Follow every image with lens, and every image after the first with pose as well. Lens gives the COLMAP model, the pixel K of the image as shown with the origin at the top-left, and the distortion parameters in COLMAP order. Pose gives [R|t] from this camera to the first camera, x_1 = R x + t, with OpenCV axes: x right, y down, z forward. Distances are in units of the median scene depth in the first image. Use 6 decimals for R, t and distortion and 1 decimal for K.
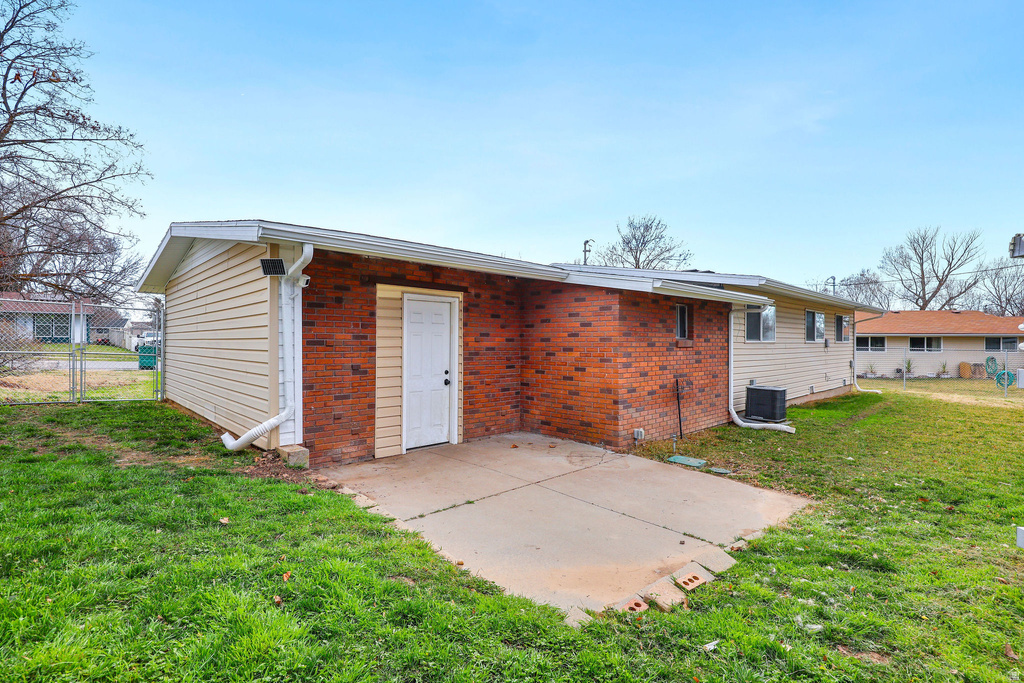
lens RADIAL K [[484.2, 0, 511.8], [0, 484.2, 343.2], [0, 0, 1]] dist [-0.000381, 0.000014]
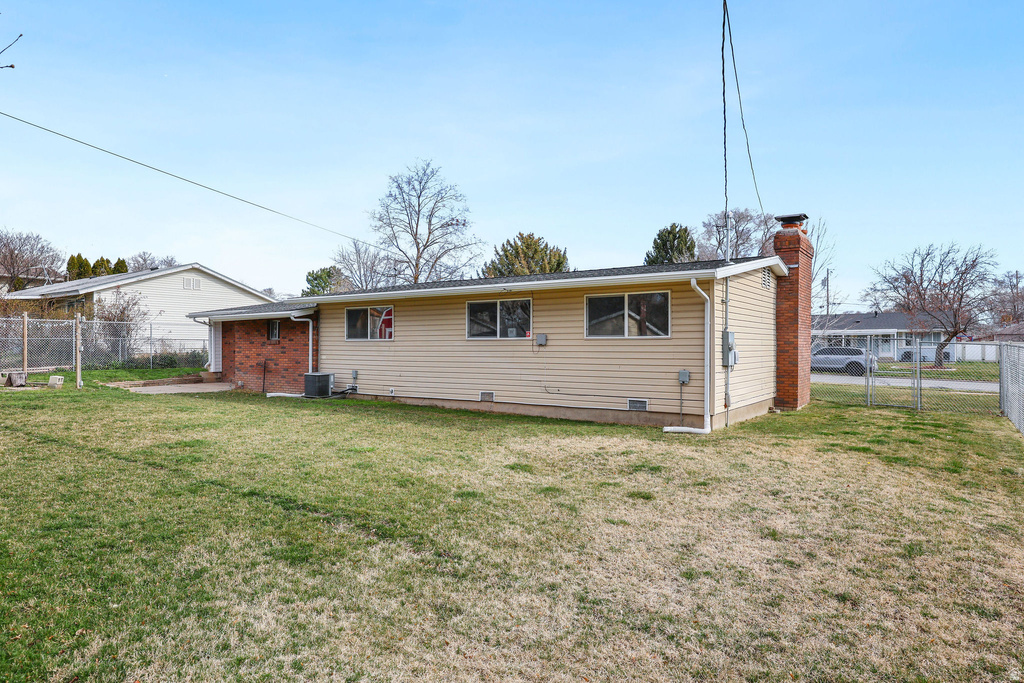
lens RADIAL K [[615.3, 0, 512.2], [0, 615.3, 344.4], [0, 0, 1]] dist [-0.006148, -0.000287]
pose [[0.199164, -0.002686, -0.979962, 3.236870], [0.002874, 0.999994, -0.002156, 0.019649], [0.979962, -0.002387, 0.199170, 1.656514]]
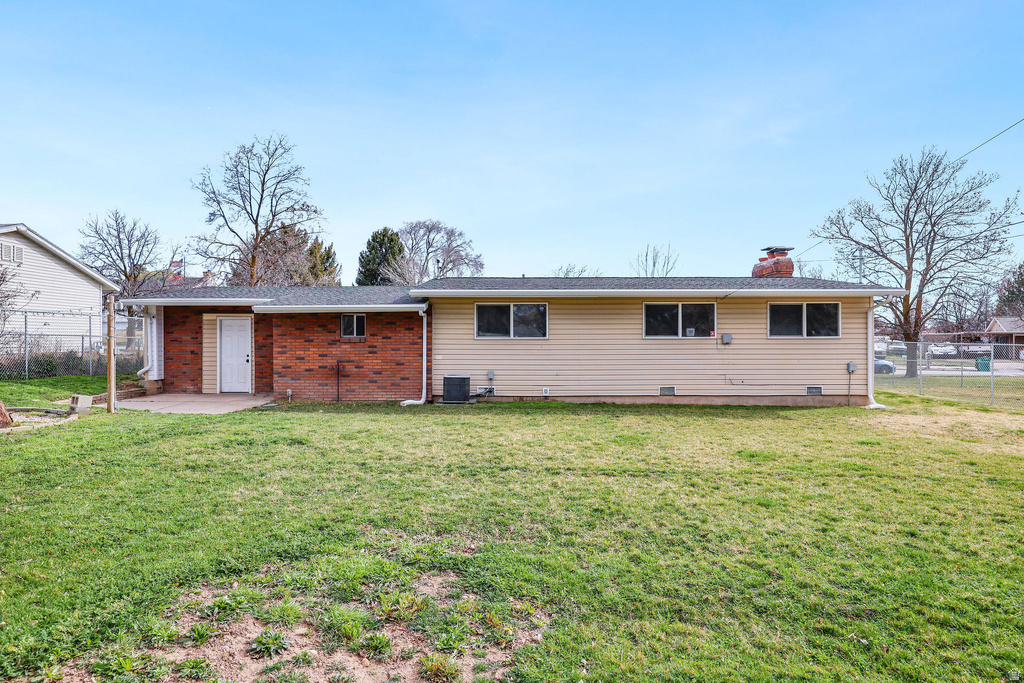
lens RADIAL K [[599.7, 0, 512.0], [0, 599.7, 341.3], [0, 0, 1]] dist [0.001819, 0.000825]
pose [[0.713904, -0.005153, -0.700225, 2.334939], [0.003324, 0.999987, -0.003970, 0.015939], [0.700236, 0.000507, 0.713912, 0.035482]]
